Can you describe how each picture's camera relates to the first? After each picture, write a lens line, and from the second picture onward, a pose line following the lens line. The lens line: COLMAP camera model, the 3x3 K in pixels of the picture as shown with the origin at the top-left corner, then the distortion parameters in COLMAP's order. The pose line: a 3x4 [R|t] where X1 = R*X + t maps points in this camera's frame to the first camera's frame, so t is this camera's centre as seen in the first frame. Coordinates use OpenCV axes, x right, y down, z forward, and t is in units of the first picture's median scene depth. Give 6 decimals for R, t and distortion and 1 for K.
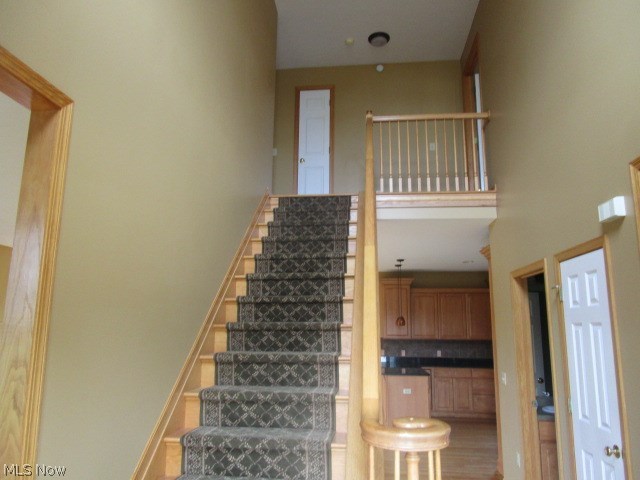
lens RADIAL K [[457.7, 0, 321.2], [0, 457.7, 239.0], [0, 0, 1]] dist [-0.012320, 0.001353]
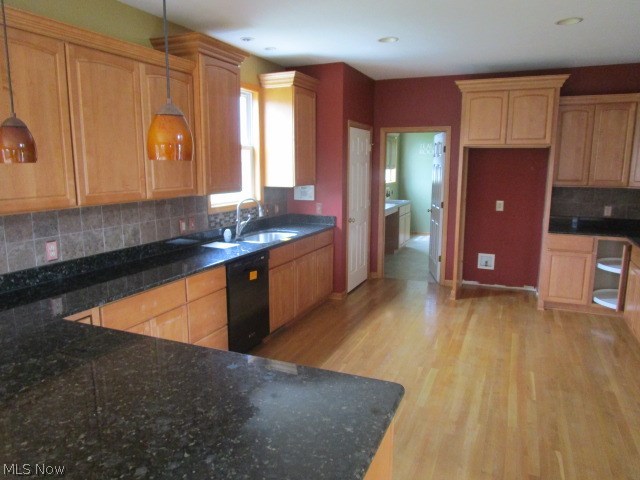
lens RADIAL K [[457.7, 0, 321.2], [0, 457.7, 239.0], [0, 0, 1]] dist [-0.012320, 0.001353]
pose [[0.283864, -0.175167, 0.942729, 0.020150], [-0.172570, 0.957786, 0.229927, 0.141169], [-0.943208, -0.227954, 0.241653, 0.762673]]
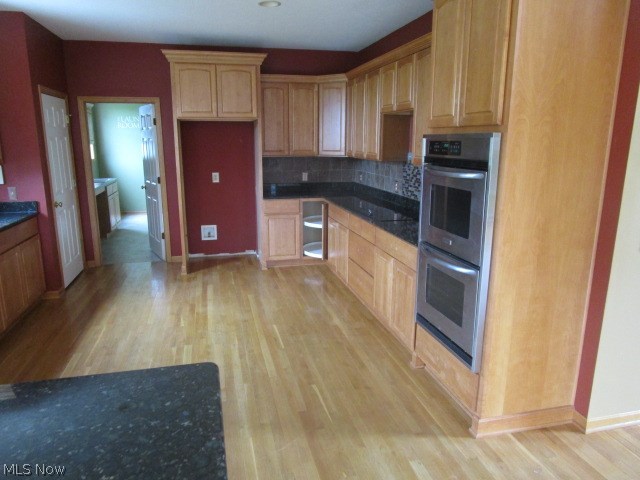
lens RADIAL K [[457.7, 0, 321.2], [0, 457.7, 239.0], [0, 0, 1]] dist [-0.012320, 0.001353]
pose [[-0.337703, -0.221802, 0.914746, 0.022456], [-0.174730, 0.969720, 0.170625, 0.144463], [-0.924892, -0.102213, -0.366233, 0.775139]]
